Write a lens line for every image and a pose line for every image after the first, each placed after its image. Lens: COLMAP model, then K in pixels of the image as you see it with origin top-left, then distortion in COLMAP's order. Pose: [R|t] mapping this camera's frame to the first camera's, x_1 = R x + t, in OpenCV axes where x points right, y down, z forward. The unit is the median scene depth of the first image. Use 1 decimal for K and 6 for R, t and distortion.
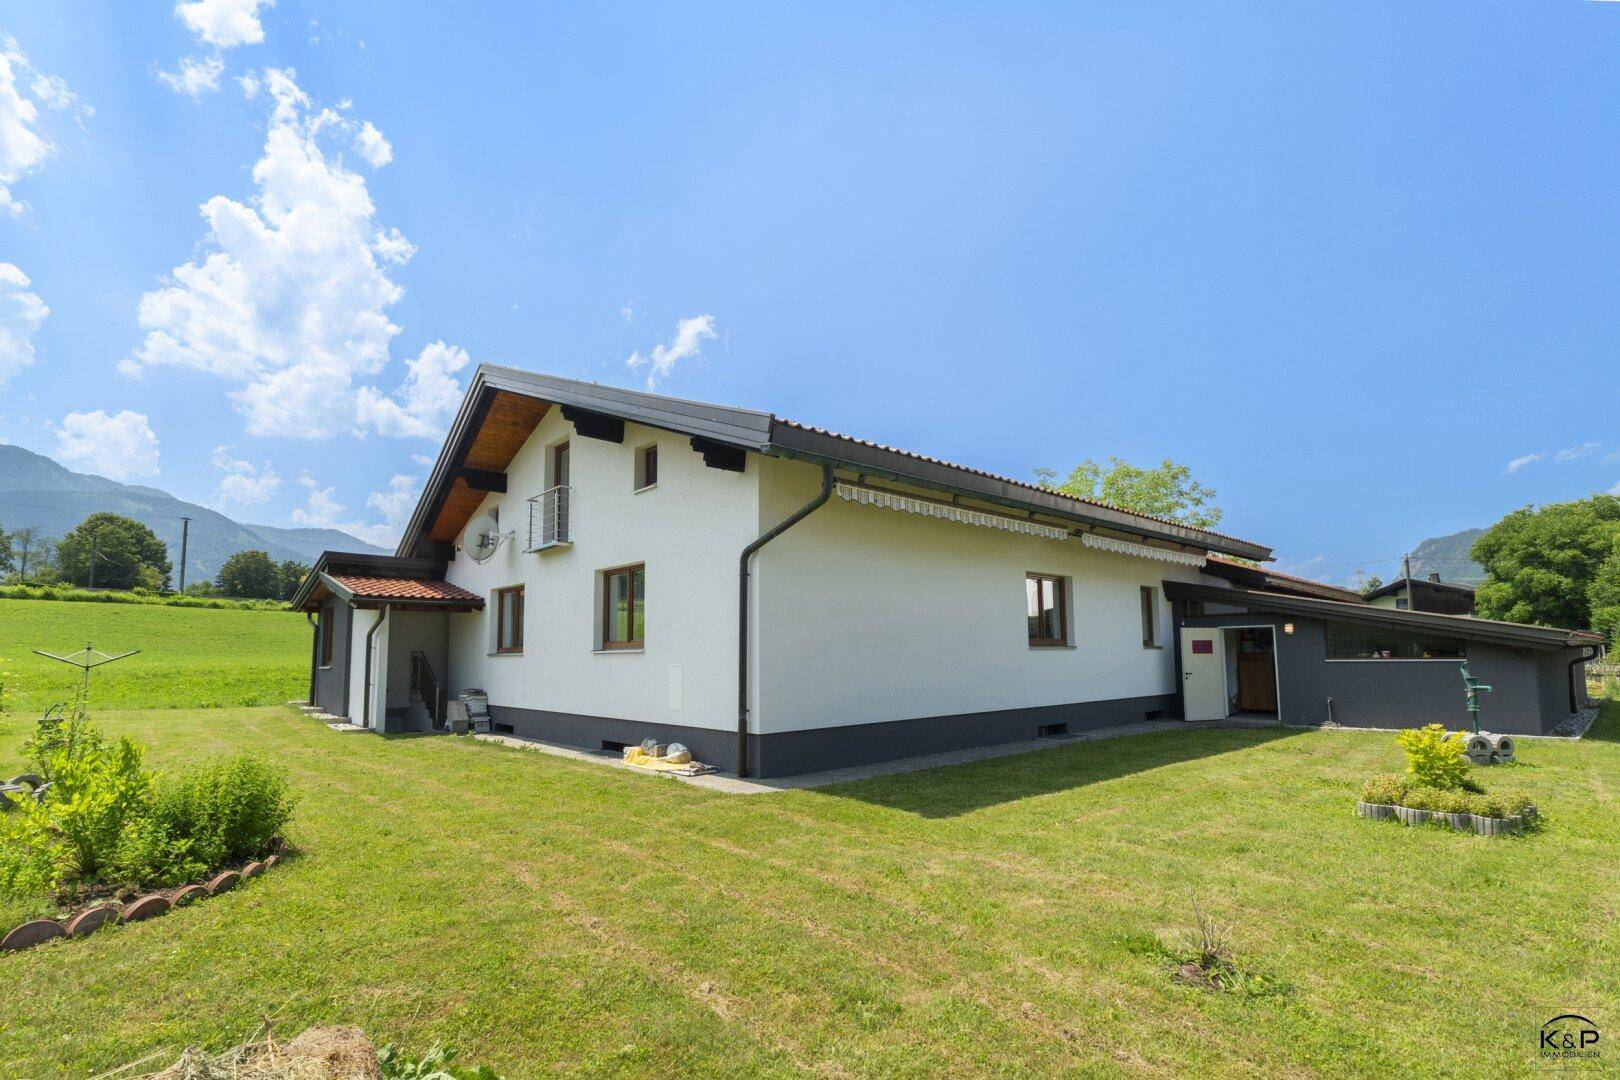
lens RADIAL K [[731.8, 0, 806.8], [0, 731.8, 597.3], [0, 0, 1]] dist [-0.000203, 0.000118]
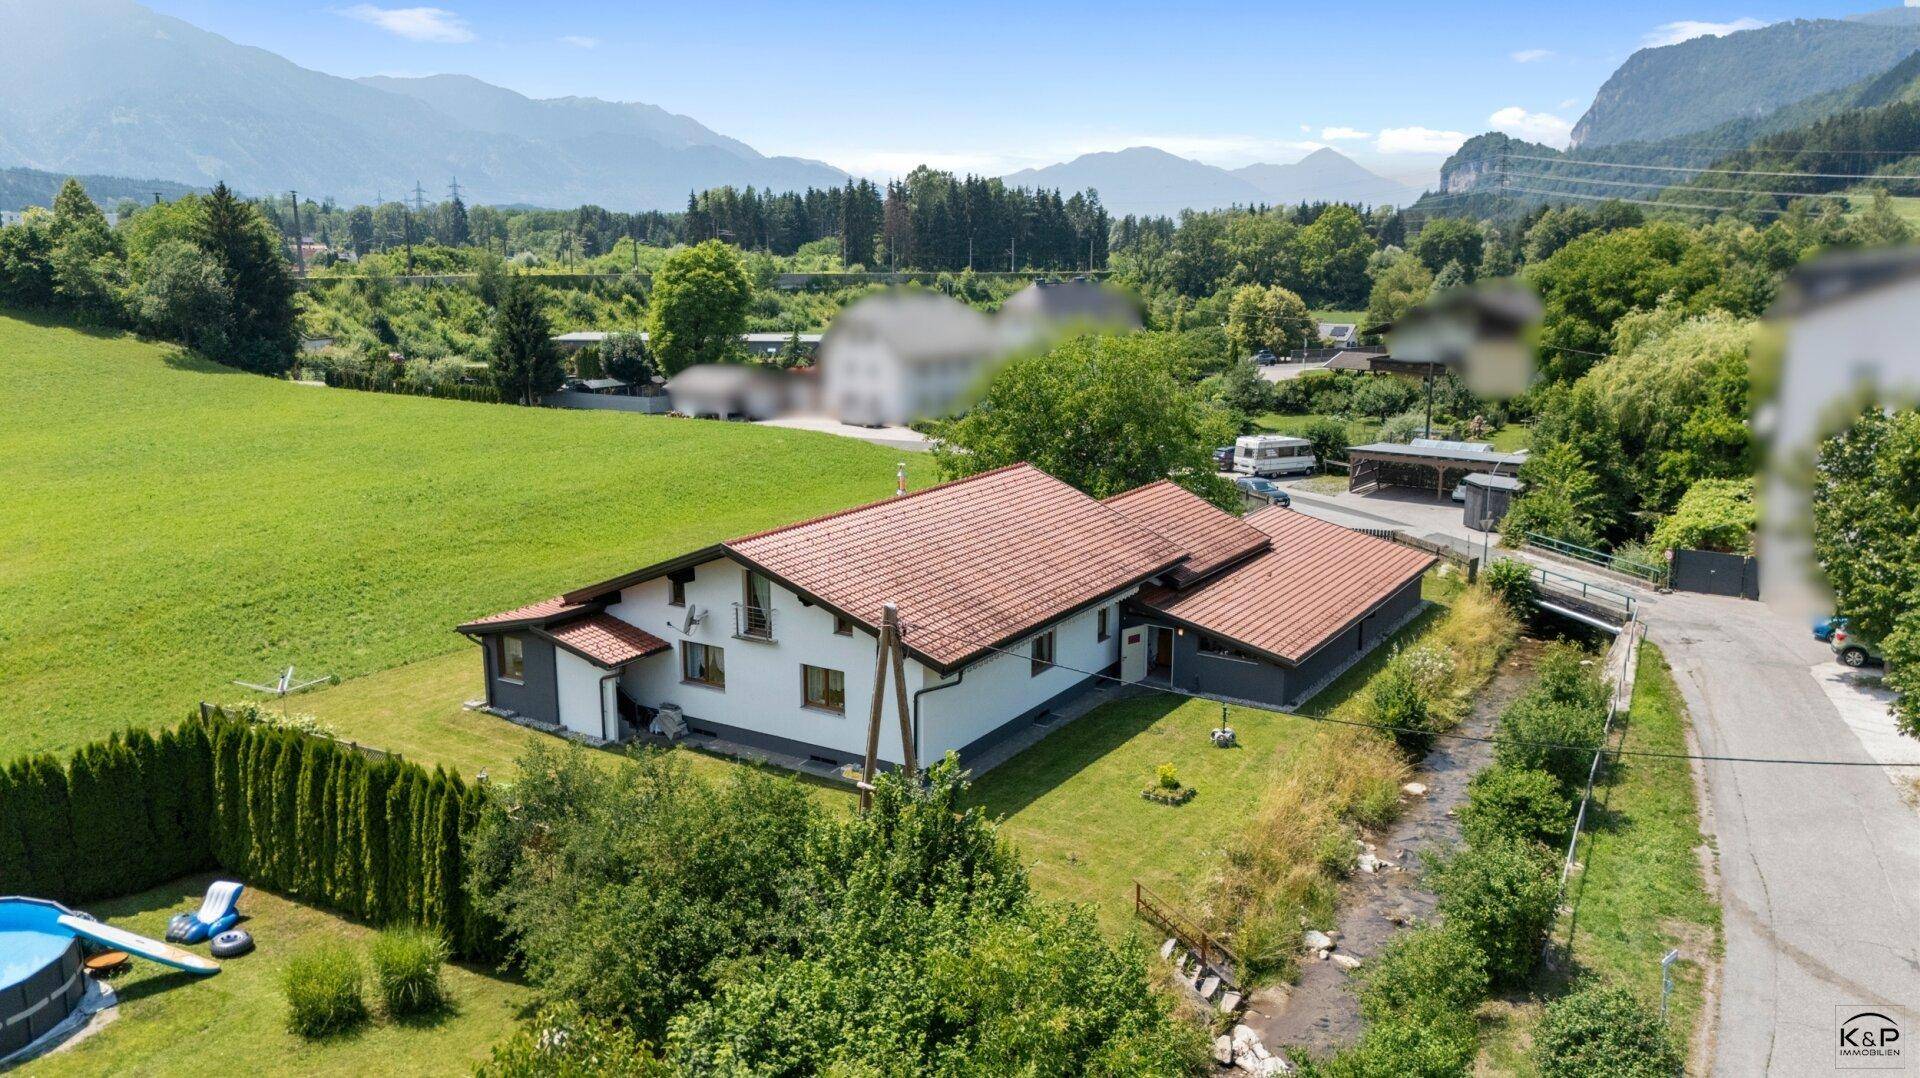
lens RADIAL K [[1412.4, 0, 960.0], [0, 1412.4, 539.0], [0, 0, 1]] dist [0.074875, -0.077519]
pose [[0.962834, -0.049330, 0.265551, -0.623597], [-0.032805, 0.954543, 0.296263, -1.035823], [-0.268095, -0.293964, 0.917448, -1.642960]]
